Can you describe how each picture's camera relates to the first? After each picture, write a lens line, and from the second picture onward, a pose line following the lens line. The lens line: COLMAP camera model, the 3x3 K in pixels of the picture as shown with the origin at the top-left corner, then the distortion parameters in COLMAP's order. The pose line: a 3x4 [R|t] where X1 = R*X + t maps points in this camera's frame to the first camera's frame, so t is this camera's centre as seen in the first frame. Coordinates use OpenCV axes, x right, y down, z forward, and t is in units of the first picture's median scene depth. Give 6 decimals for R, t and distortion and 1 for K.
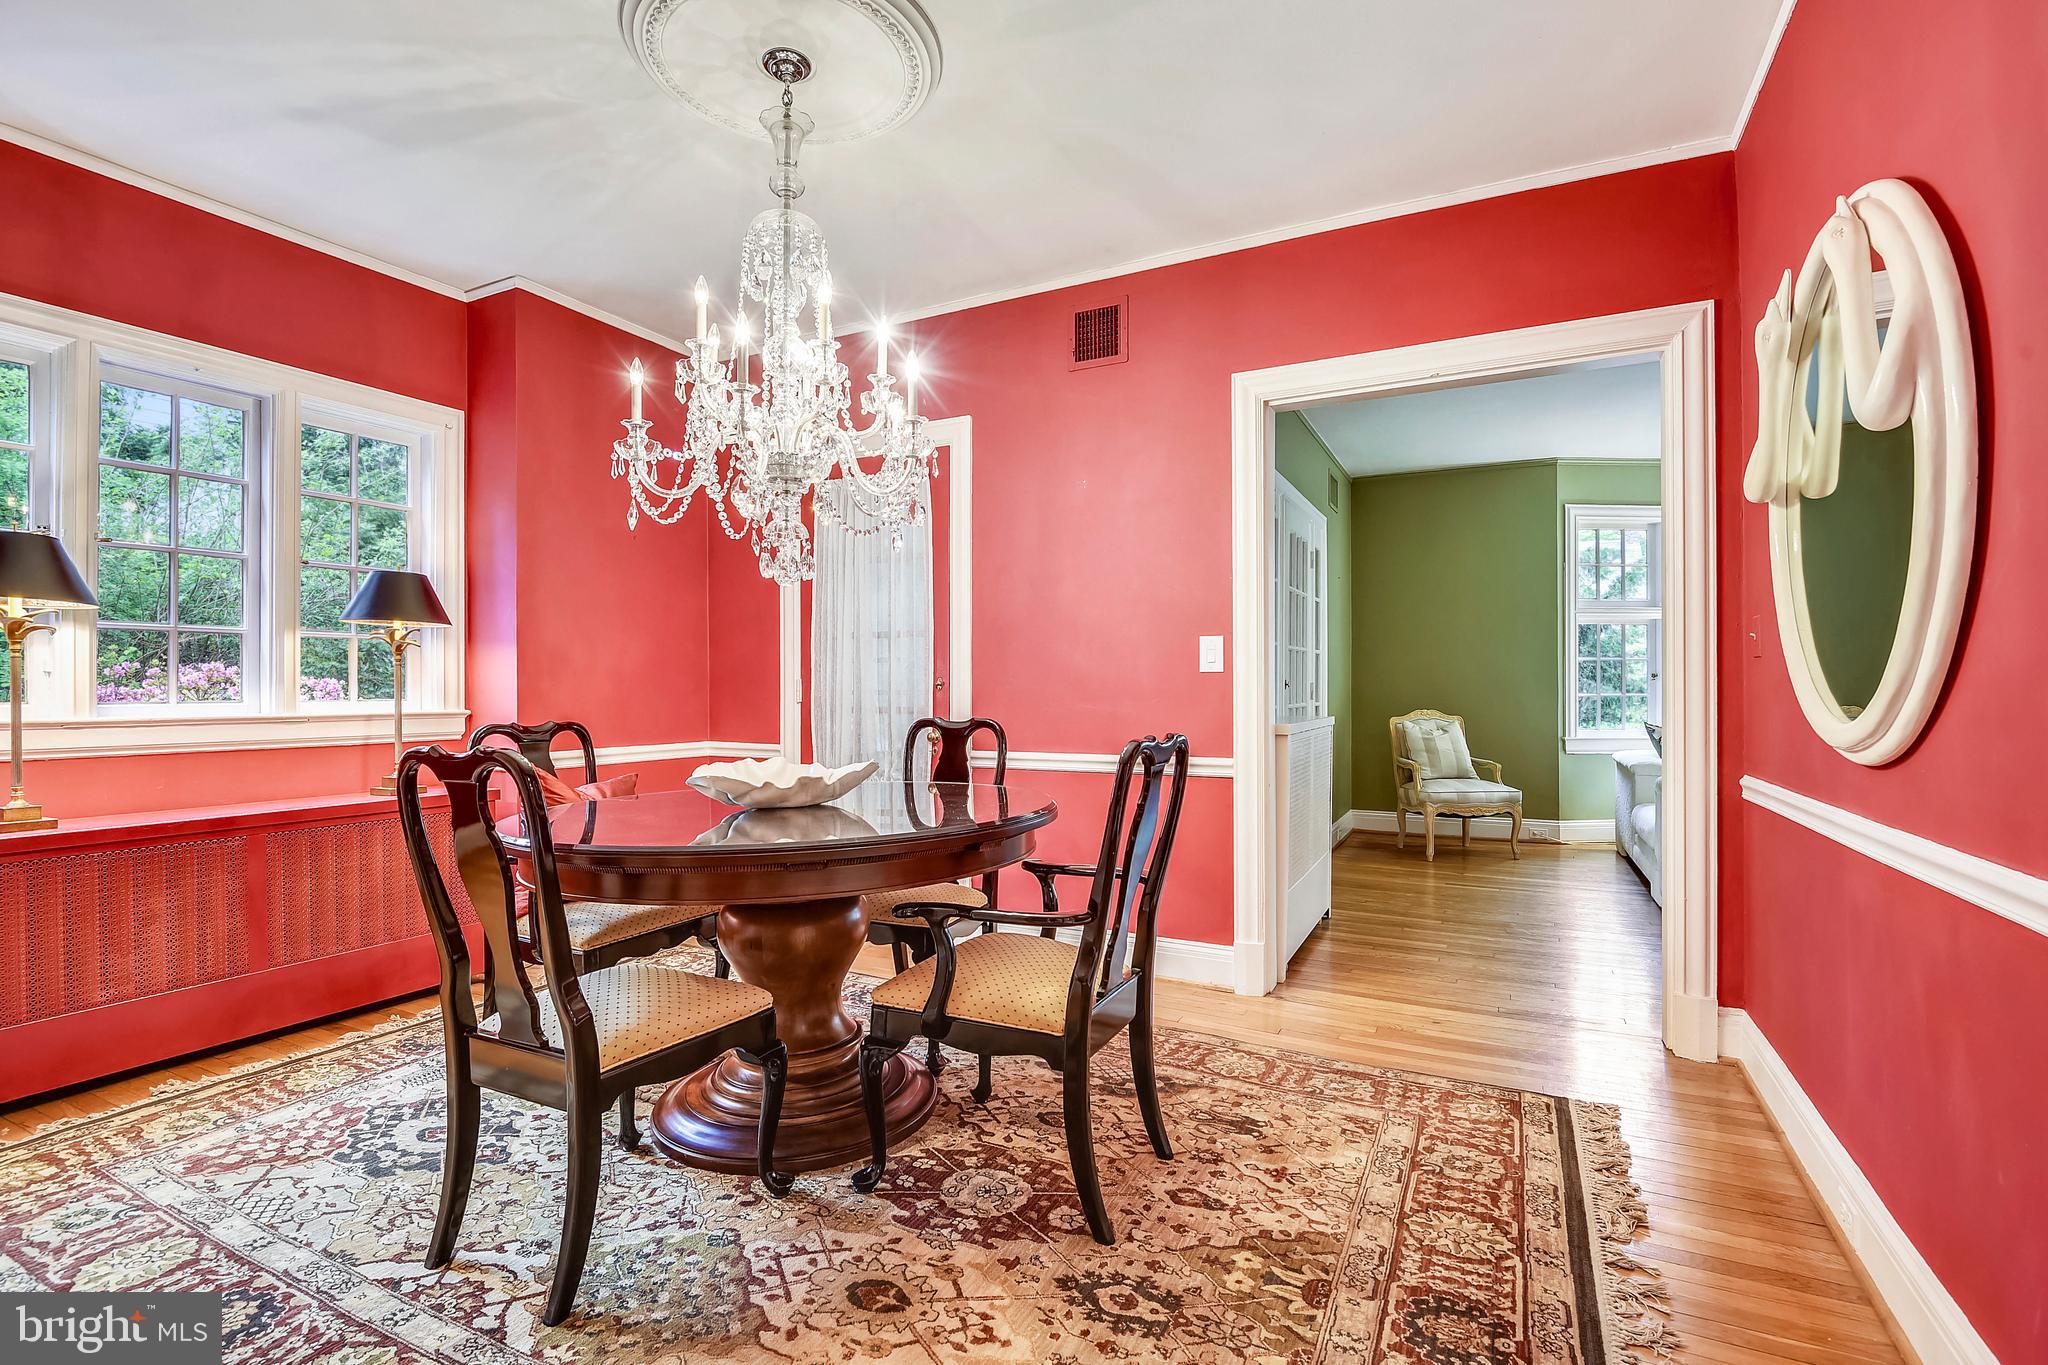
lens RADIAL K [[942.5, 0, 1016.1], [0, 942.5, 699.1], [0, 0, 1]] dist [0.008339, -0.000408]
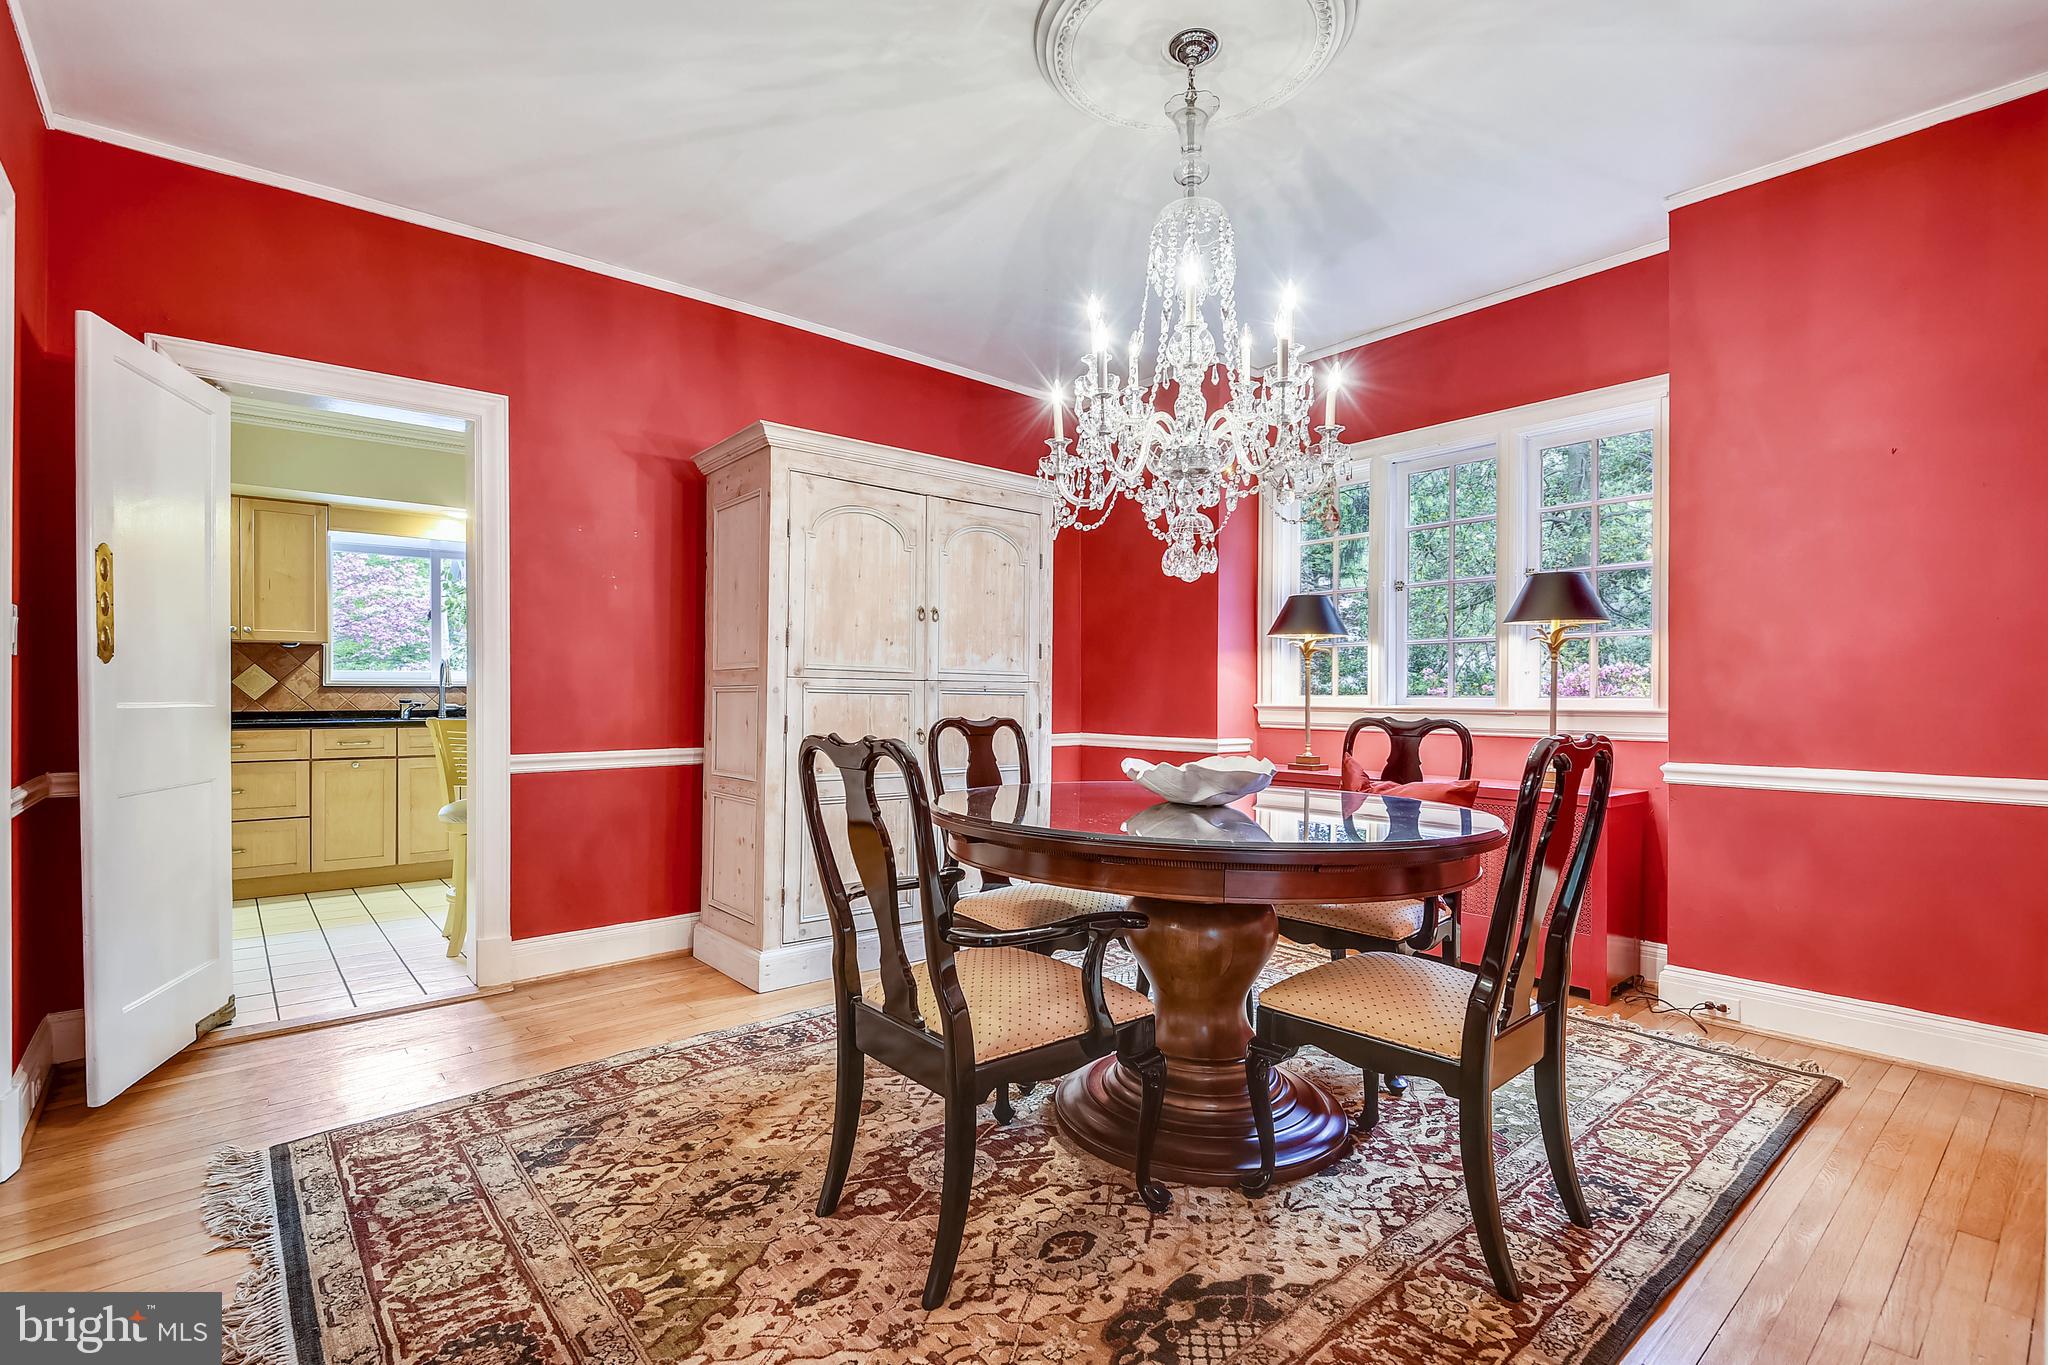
lens RADIAL K [[942.5, 0, 1016.1], [0, 942.5, 699.1], [0, 0, 1]] dist [0.008339, -0.000408]
pose [[-0.375203, 0.006360, -0.926921, 1.005280], [-0.009214, 0.999901, 0.010590, -0.002483], [0.926897, 0.012514, -0.375108, 1.629825]]
